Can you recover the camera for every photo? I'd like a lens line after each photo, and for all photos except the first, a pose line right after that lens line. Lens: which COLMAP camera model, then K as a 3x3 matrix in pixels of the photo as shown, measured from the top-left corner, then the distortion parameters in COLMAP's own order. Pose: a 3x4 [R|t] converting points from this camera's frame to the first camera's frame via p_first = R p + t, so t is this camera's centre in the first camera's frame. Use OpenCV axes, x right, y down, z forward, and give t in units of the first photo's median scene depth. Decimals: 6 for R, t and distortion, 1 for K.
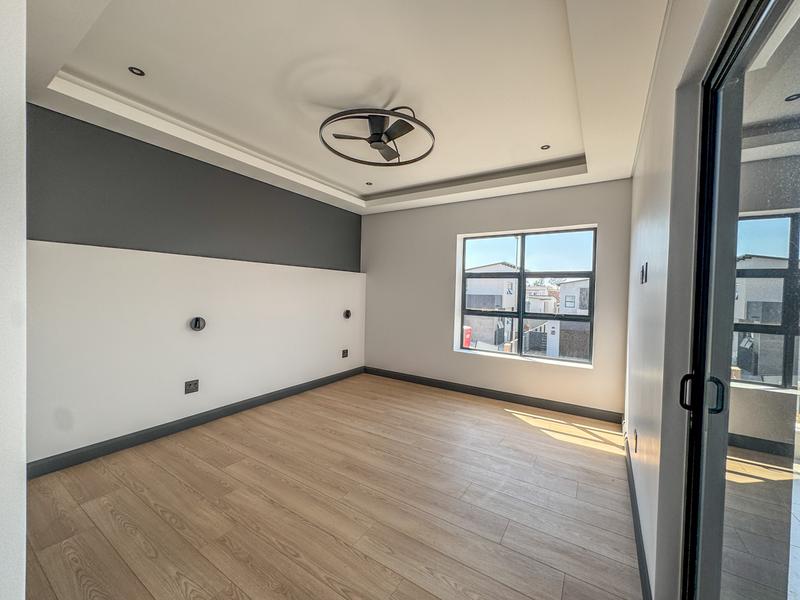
lens RADIAL K [[318.7, 0, 401.5], [0, 318.7, 298.3], [0, 0, 1]] dist [-0.003199, 0.000526]
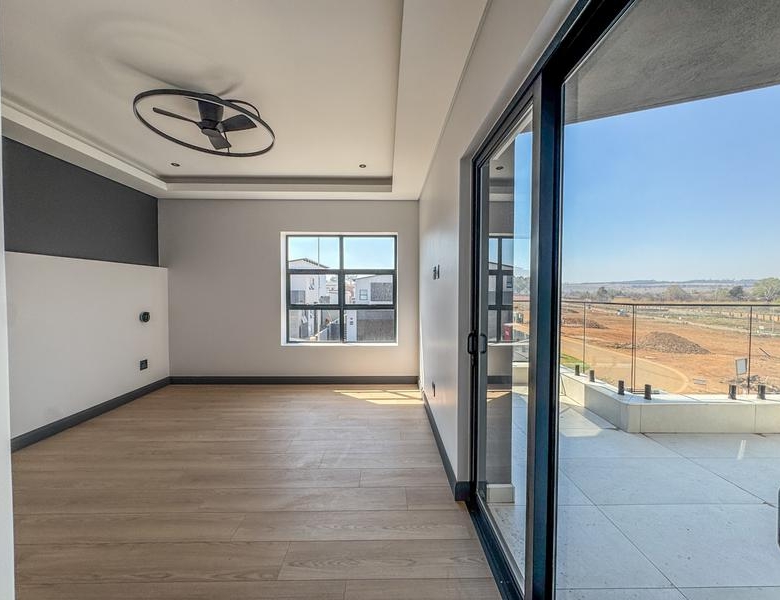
lens RADIAL K [[317.9, 0, 392.4], [0, 317.9, 298.7], [0, 0, 1]] dist [-0.000953, -0.000410]
pose [[0.833382, -0.036975, 0.551460, -0.136655], [0.028490, 0.999307, 0.023950, 0.001032], [-0.551963, -0.004248, 0.833858, -0.065332]]
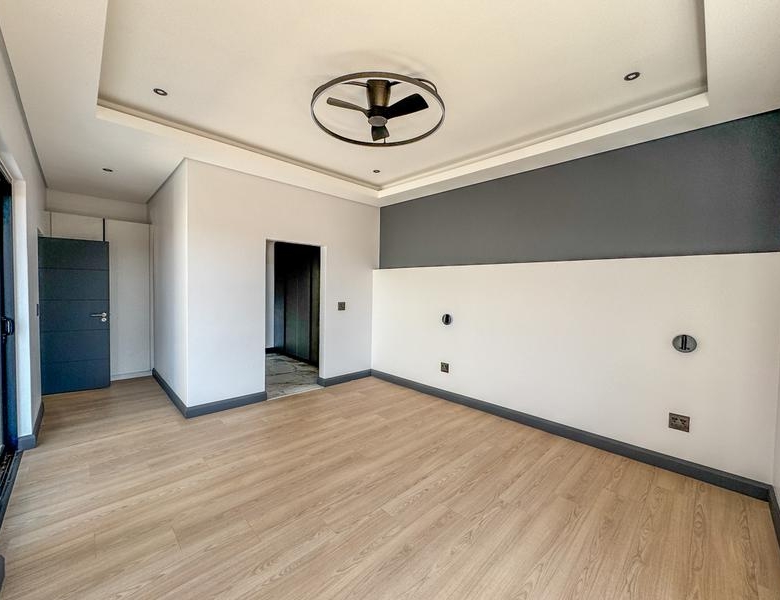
lens RADIAL K [[317.9, 0, 392.2], [0, 317.9, 299.2], [0, 0, 1]] dist [-0.000953, -0.000410]
pose [[-0.227641, -0.000410, -0.973745, 0.633196], [-0.045520, 0.998911, 0.010221, -0.003707], [0.972681, 0.046651, -0.227412, 1.049867]]
